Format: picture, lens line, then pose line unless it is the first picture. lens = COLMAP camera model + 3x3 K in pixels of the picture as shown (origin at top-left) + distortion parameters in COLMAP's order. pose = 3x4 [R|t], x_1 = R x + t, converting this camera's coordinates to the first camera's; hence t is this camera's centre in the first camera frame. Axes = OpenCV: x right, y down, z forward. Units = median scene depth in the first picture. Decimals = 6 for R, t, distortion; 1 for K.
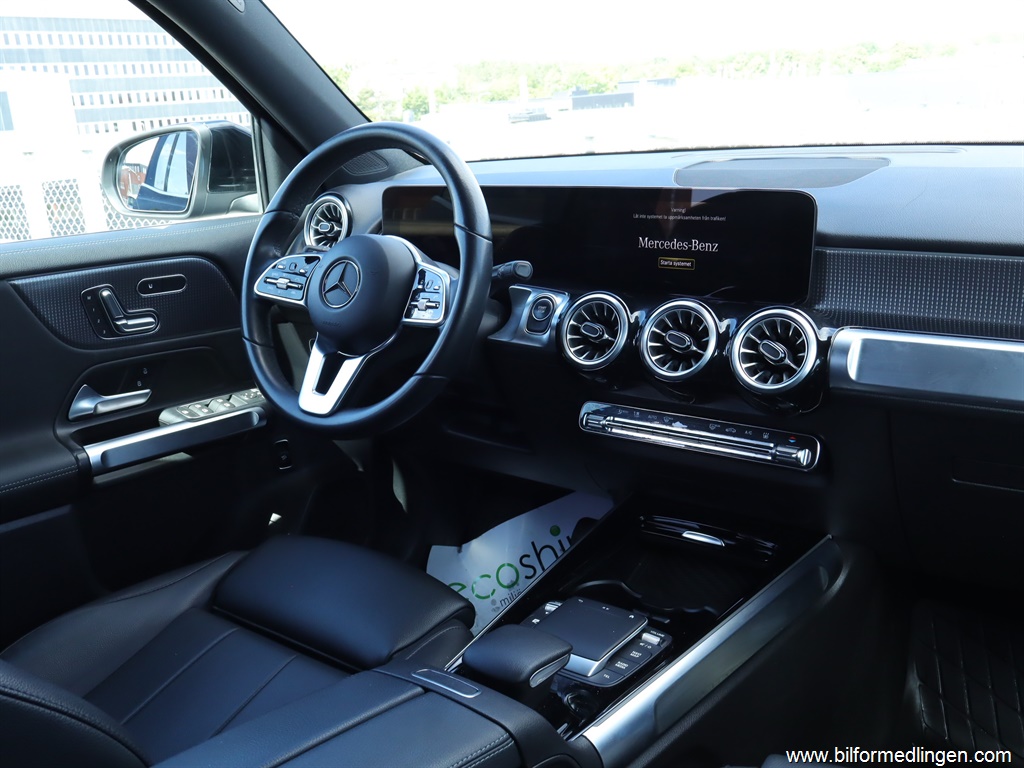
lens RADIAL K [[929.4, 0, 508.7], [0, 929.4, 386.8], [0, 0, 1]] dist [-0.009546, -0.004912]
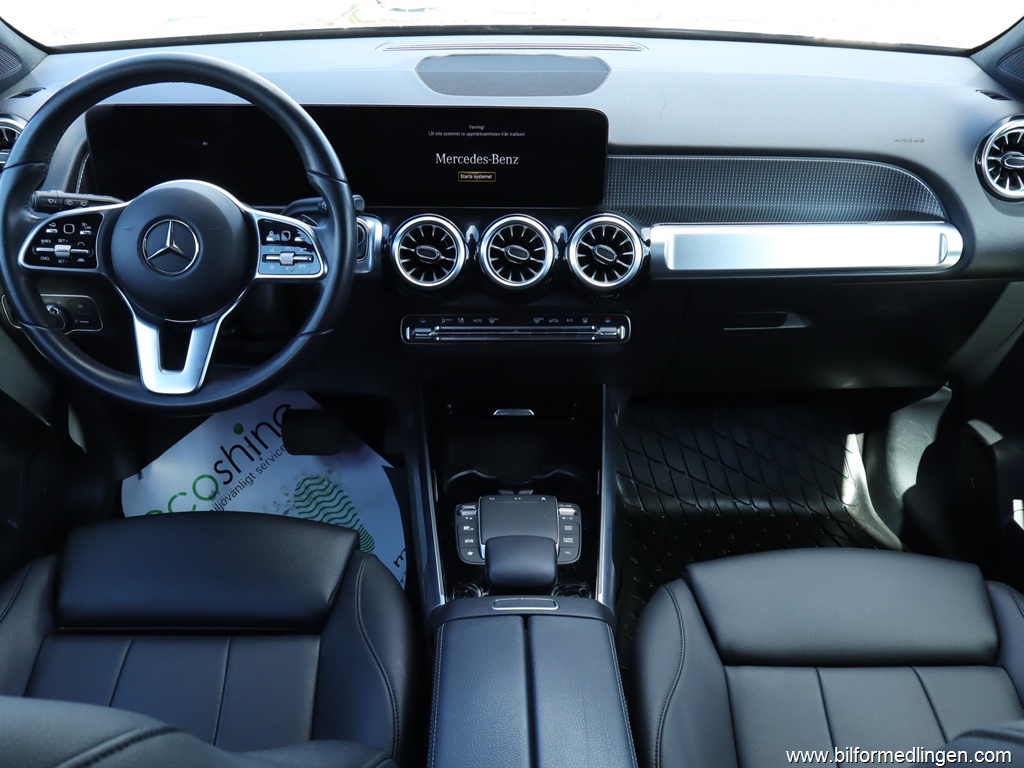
lens RADIAL K [[984.7, 0, 512.6], [0, 984.7, 387.2], [0, 0, 1]] dist [-0.005629, 0.000000]
pose [[0.805726, -0.244715, 0.539370, -0.466471], [0.131867, 0.961915, 0.239440, -0.167646], [-0.577422, -0.121798, 0.807310, 0.025836]]
